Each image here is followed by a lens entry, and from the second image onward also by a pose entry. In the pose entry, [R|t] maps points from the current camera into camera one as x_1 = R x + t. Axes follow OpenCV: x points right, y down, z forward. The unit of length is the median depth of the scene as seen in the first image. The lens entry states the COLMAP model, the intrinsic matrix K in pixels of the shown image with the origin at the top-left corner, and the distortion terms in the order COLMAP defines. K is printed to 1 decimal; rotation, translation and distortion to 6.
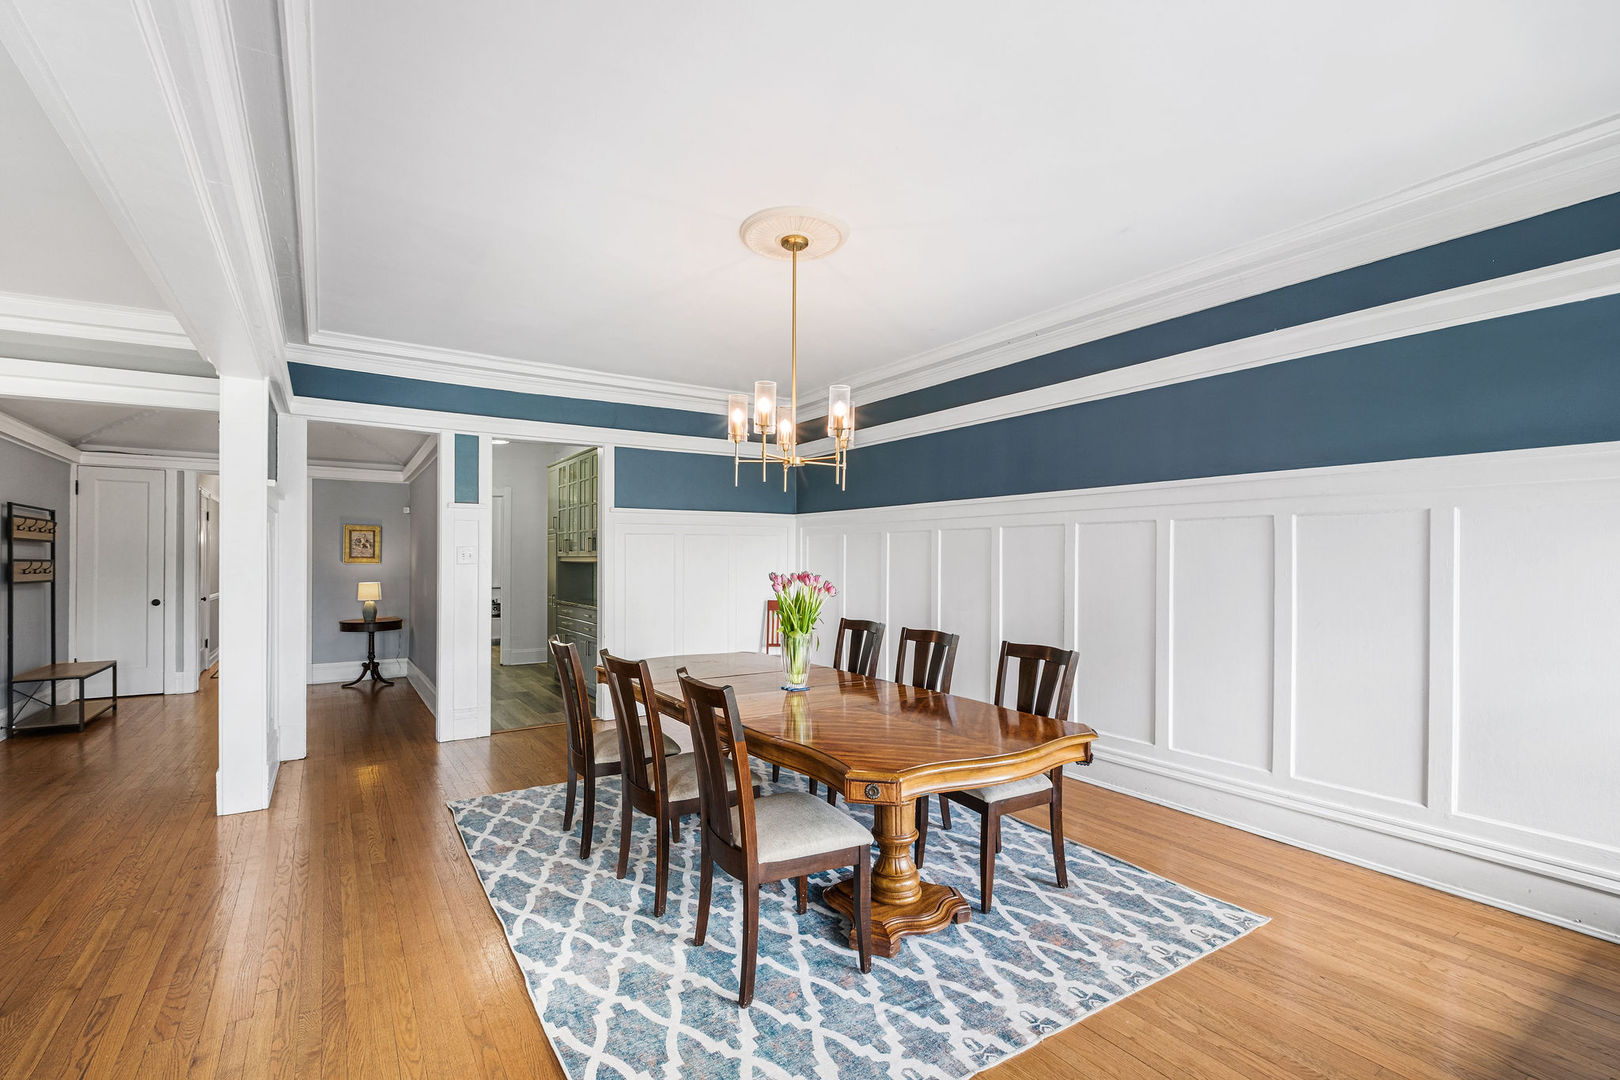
lens RADIAL K [[722.6, 0, 800.4], [0, 722.6, 553.1], [0, 0, 1]] dist [-0.005578, -0.000526]
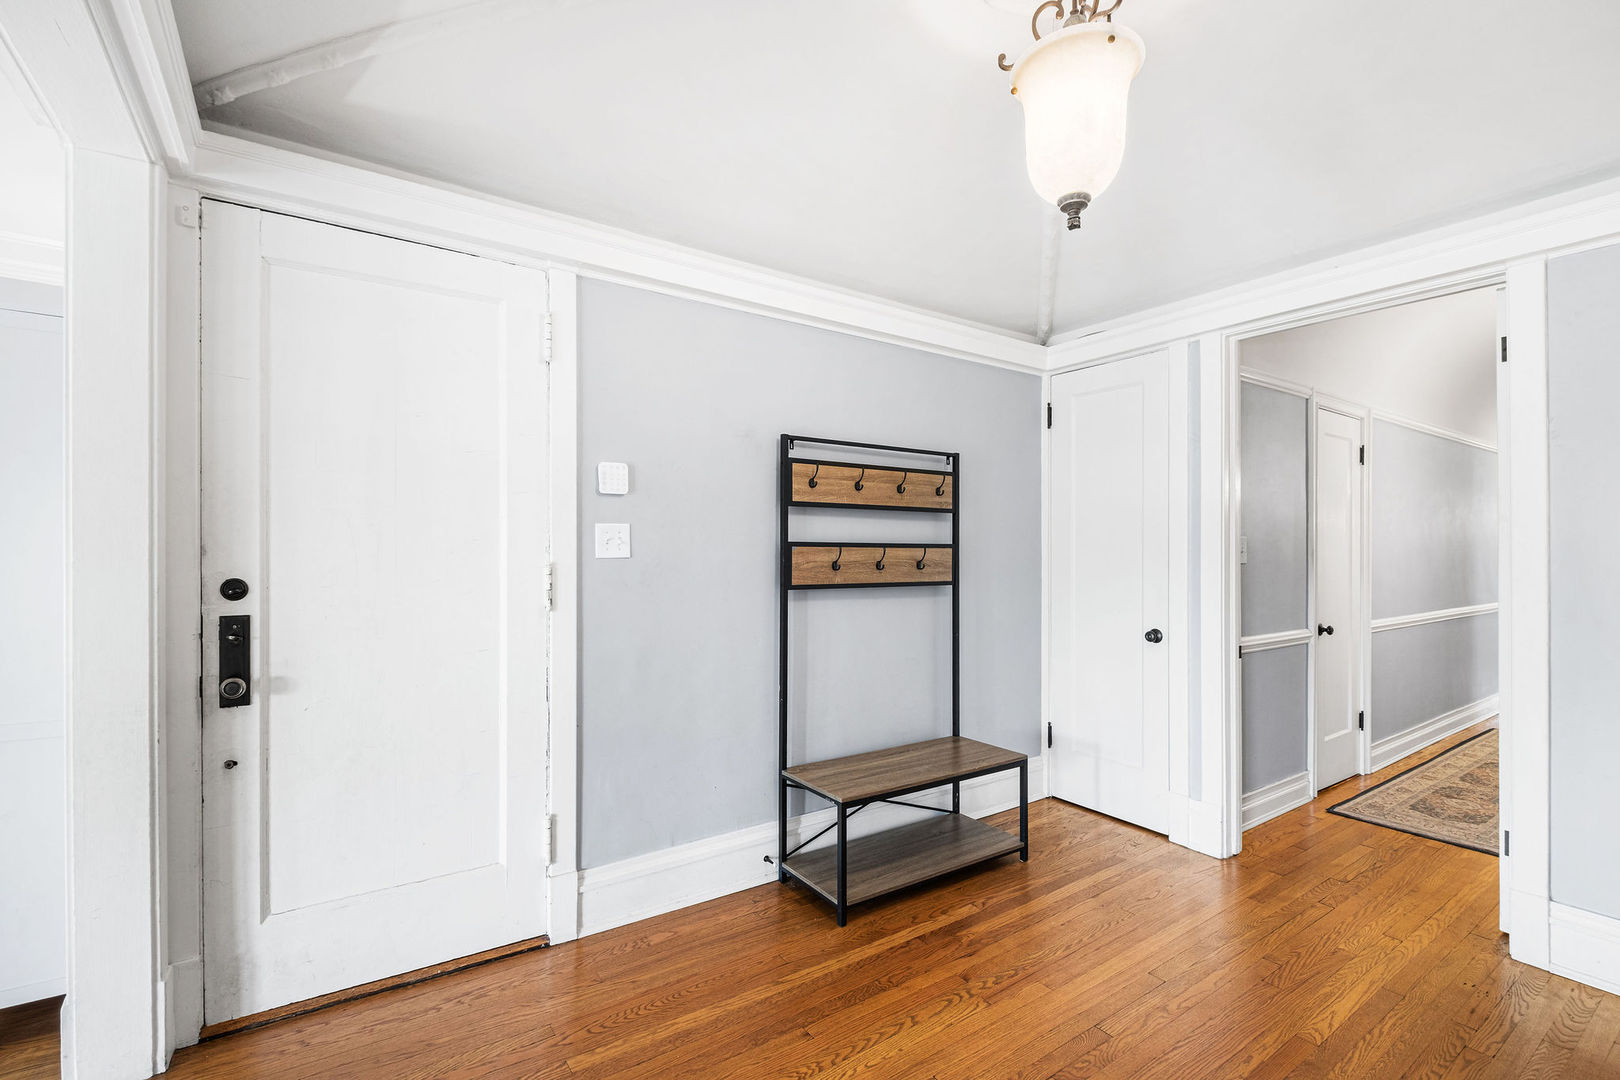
lens RADIAL K [[722.6, 0, 810.4], [0, 722.6, 547.3], [0, 0, 1]] dist [-0.005578, -0.000526]
pose [[0.024445, -0.010910, -0.999642, -0.489467], [0.012525, 0.999865, -0.010606, 0.015171], [0.999623, -0.012261, 0.024579, 0.861160]]
